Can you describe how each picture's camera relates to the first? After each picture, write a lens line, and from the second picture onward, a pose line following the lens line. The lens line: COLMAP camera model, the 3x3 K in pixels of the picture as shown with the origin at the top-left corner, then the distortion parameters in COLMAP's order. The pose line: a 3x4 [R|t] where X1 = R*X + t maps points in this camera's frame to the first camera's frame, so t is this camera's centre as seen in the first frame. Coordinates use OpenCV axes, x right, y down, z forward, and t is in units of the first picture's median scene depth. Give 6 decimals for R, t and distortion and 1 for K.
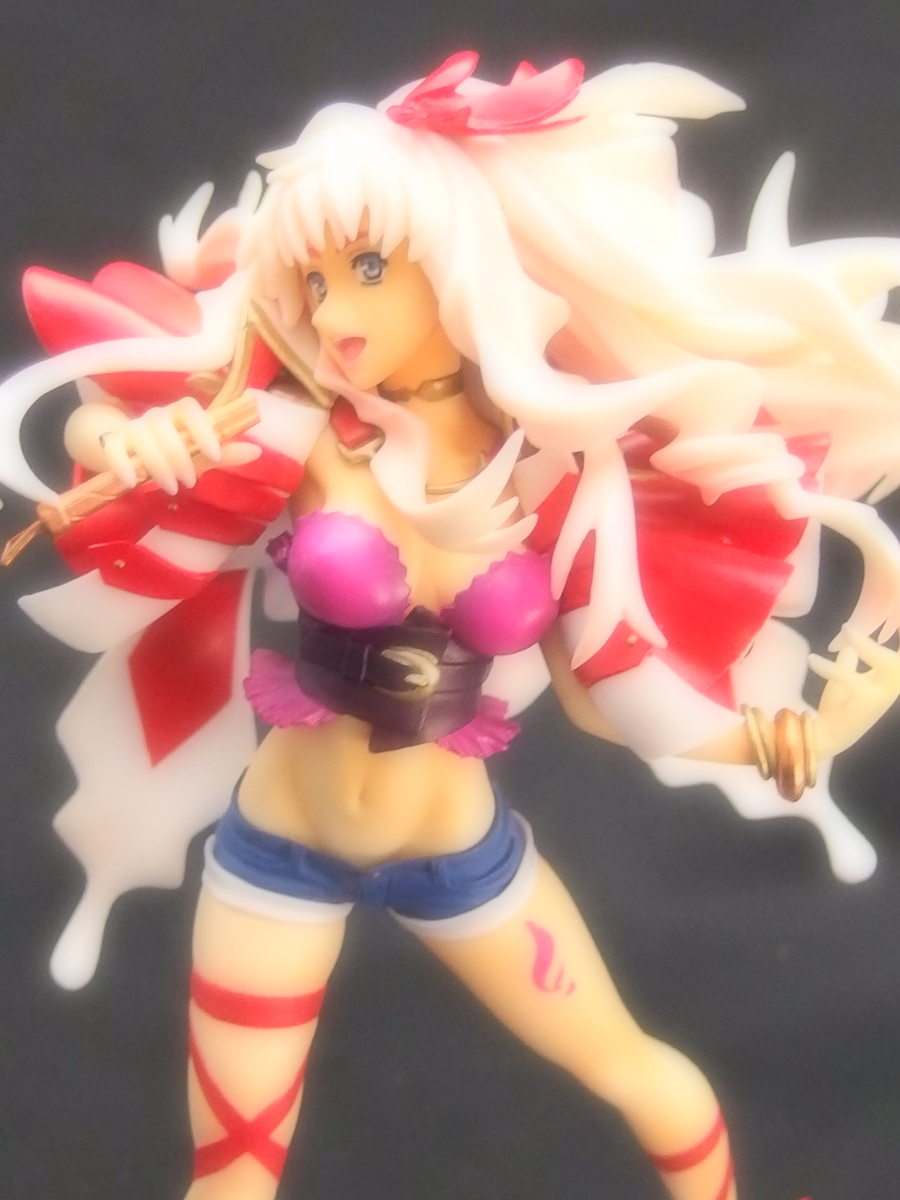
lens RADIAL K [[2019.6, 0, 450.0], [0, 2019.6, 600.0], [0, 0, 1]] dist [-0.091779, 0.087368]
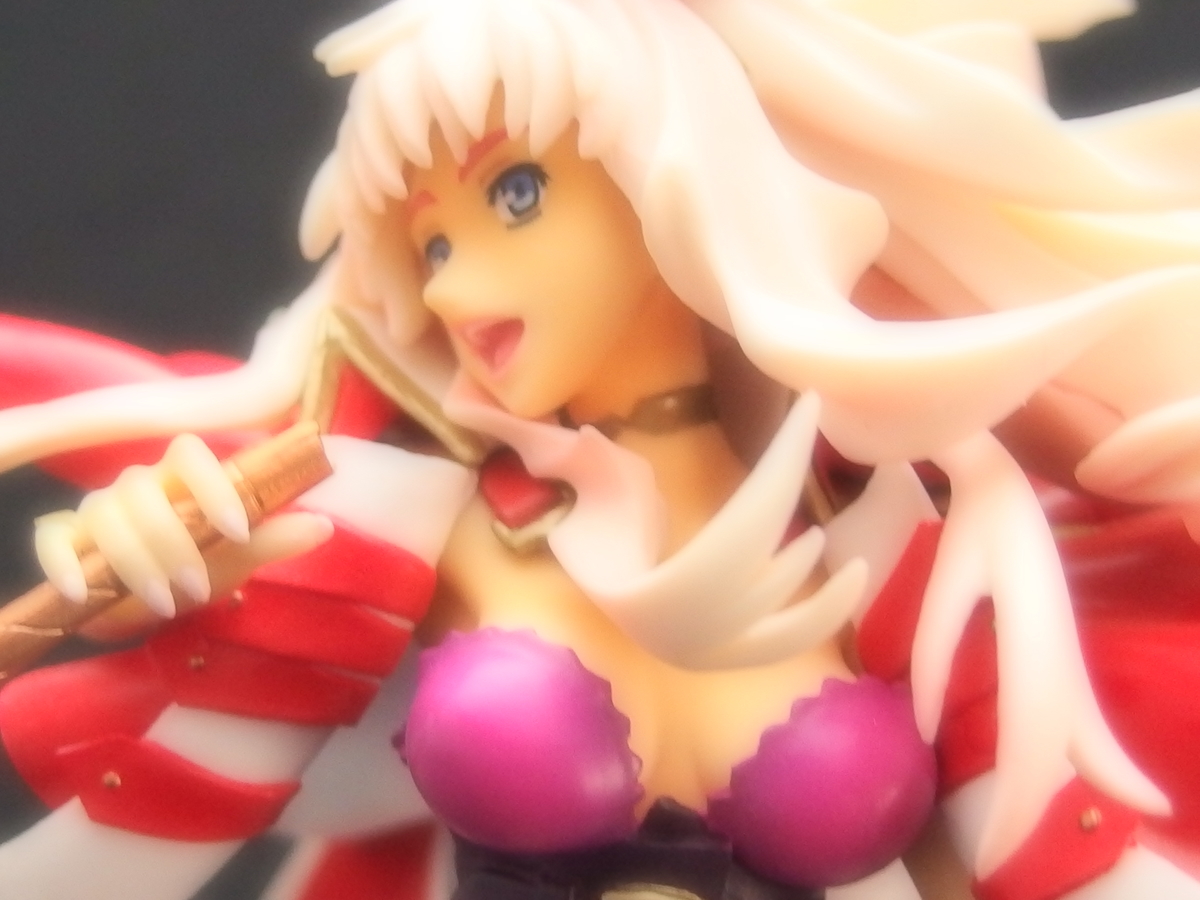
lens RADIAL K [[2019.6, 0, 600.0], [0, 2019.6, 450.0], [0, 0, 1]] dist [-0.091779, 0.087368]
pose [[0.990093, -0.111071, -0.085903, 0.022515], [0.084200, 0.959228, -0.269802, 0.054654], [0.112368, 0.259896, 0.959076, 0.482646]]
